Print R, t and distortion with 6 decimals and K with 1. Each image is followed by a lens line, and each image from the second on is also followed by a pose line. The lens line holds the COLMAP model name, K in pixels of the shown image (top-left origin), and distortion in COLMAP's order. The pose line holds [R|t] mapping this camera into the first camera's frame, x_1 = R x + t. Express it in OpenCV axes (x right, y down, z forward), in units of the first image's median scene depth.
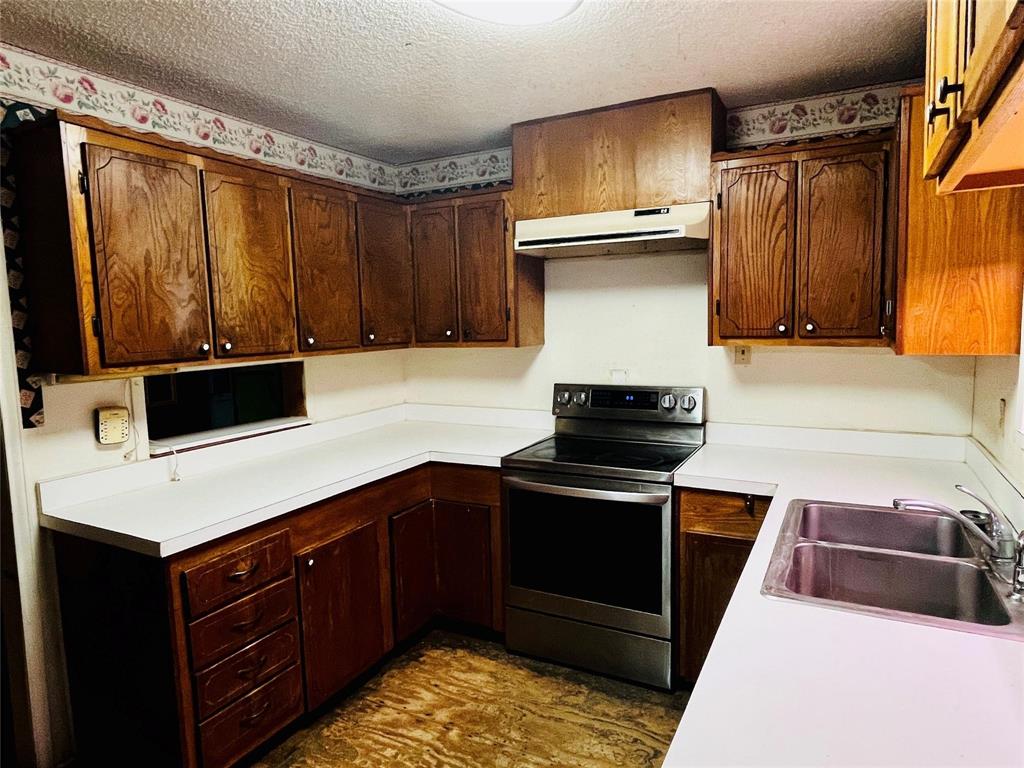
lens RADIAL K [[624.5, 0, 512.6], [0, 624.5, 381.0], [0, 0, 1]] dist [0.004108, 0.002534]
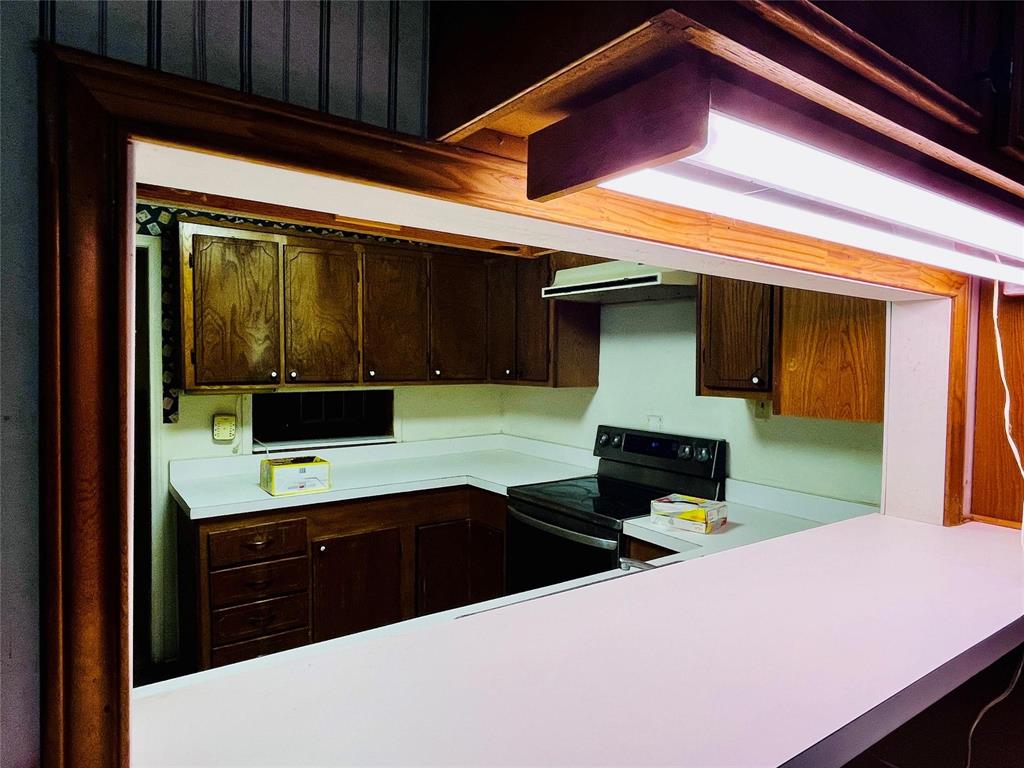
lens RADIAL K [[624.5, 0, 514.7], [0, 624.5, 383.9], [0, 0, 1]] dist [0.004108, 0.002534]
pose [[0.894703, 0.048528, -0.444017, 0.556524], [-0.073488, 0.996527, -0.039166, -0.018448], [0.440575, 0.067672, 0.895162, 0.022201]]
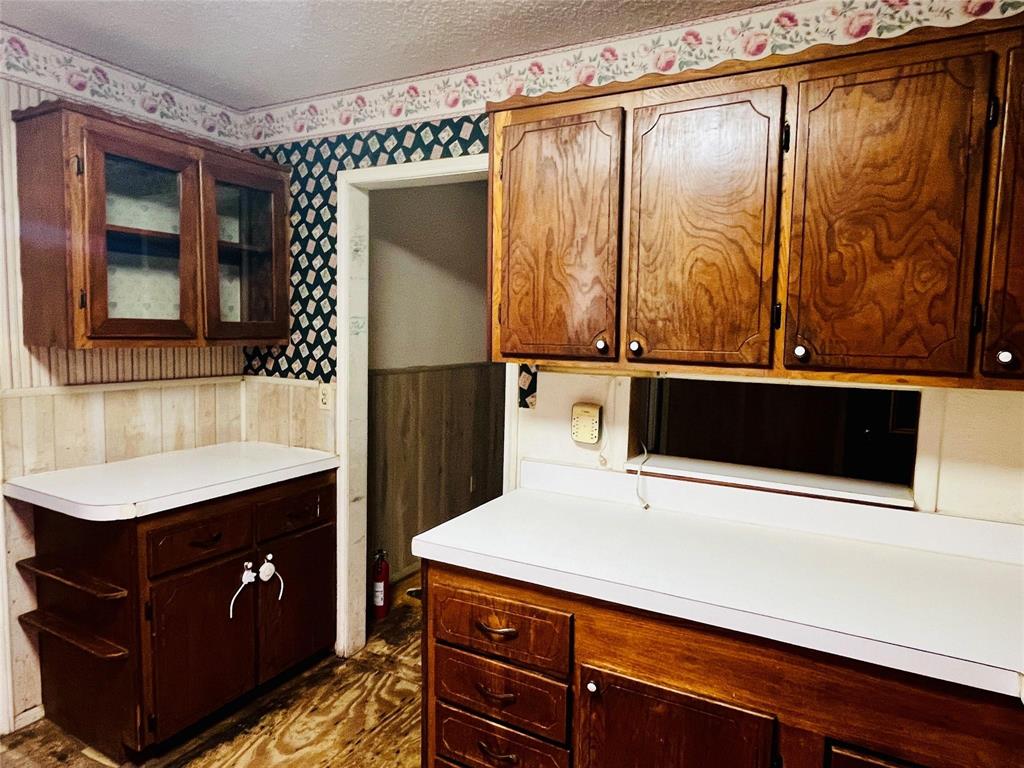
lens RADIAL K [[624.5, 0, 516.0], [0, 624.5, 383.0], [0, 0, 1]] dist [0.004108, 0.002534]
pose [[-0.003764, 0.113417, -0.993540, 0.275562], [-0.120483, 0.986258, 0.113042, -0.079618], [0.992708, 0.120131, 0.009952, 0.866304]]
